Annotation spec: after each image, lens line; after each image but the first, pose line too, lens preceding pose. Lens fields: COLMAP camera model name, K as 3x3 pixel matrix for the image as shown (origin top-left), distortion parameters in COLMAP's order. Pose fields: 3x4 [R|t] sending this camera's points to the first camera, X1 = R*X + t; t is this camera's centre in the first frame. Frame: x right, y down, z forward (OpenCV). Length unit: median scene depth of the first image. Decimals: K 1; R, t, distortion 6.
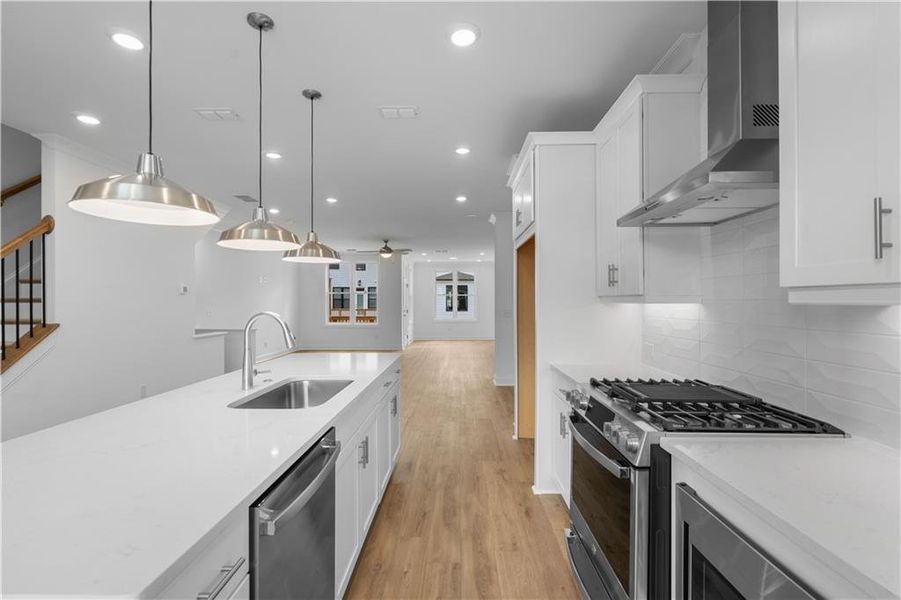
lens RADIAL K [[410.8, 0, 451.3], [0, 410.8, 297.9], [0, 0, 1]] dist [0.001543, 0.000345]
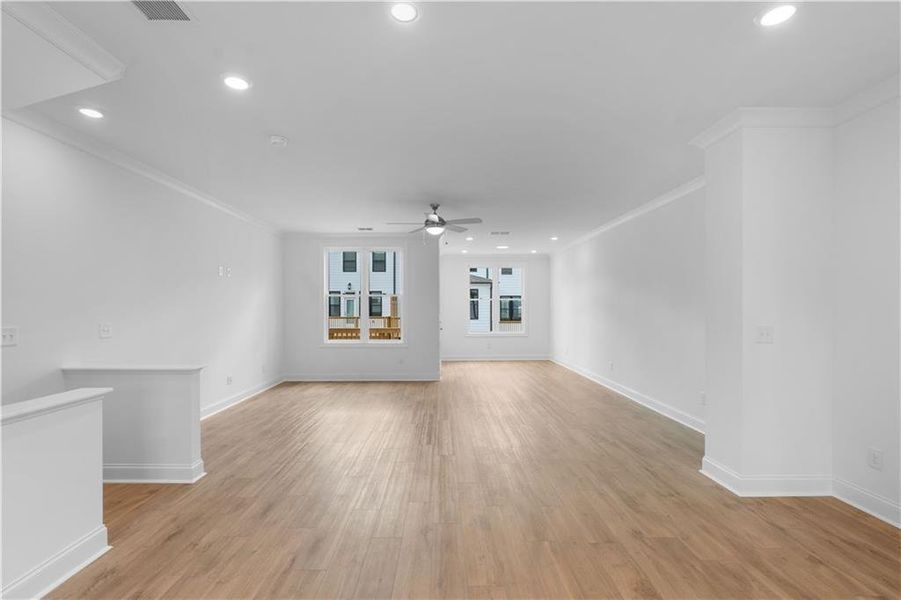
lens RADIAL K [[410.4, 0, 452.1], [0, 410.4, 299.1], [0, 0, 1]] dist [-0.000771, 0.000058]
pose [[0.998605, -0.000699, 0.052803, -0.510498], [0.001372, 0.999918, -0.012710, 0.012038], [-0.052790, 0.012764, 0.998524, 1.237809]]
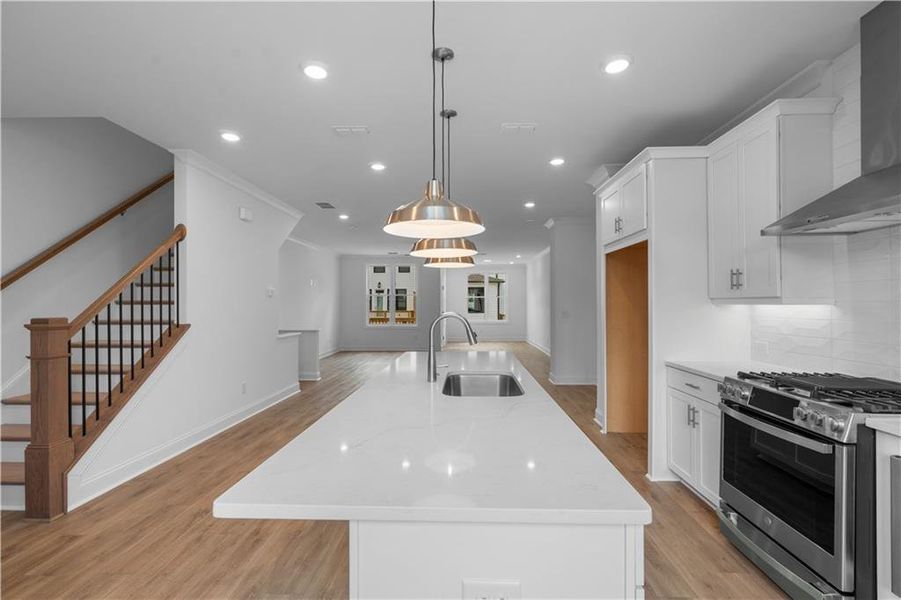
lens RADIAL K [[410.4, 0, 452.1], [0, 410.4, 299.1], [0, 0, 1]] dist [-0.000771, 0.000058]
pose [[0.999929, -0.001338, -0.011810, -0.301112], [0.001319, 0.999998, -0.001611, -0.000616], [0.011812, 0.001596, 0.999929, -0.084333]]
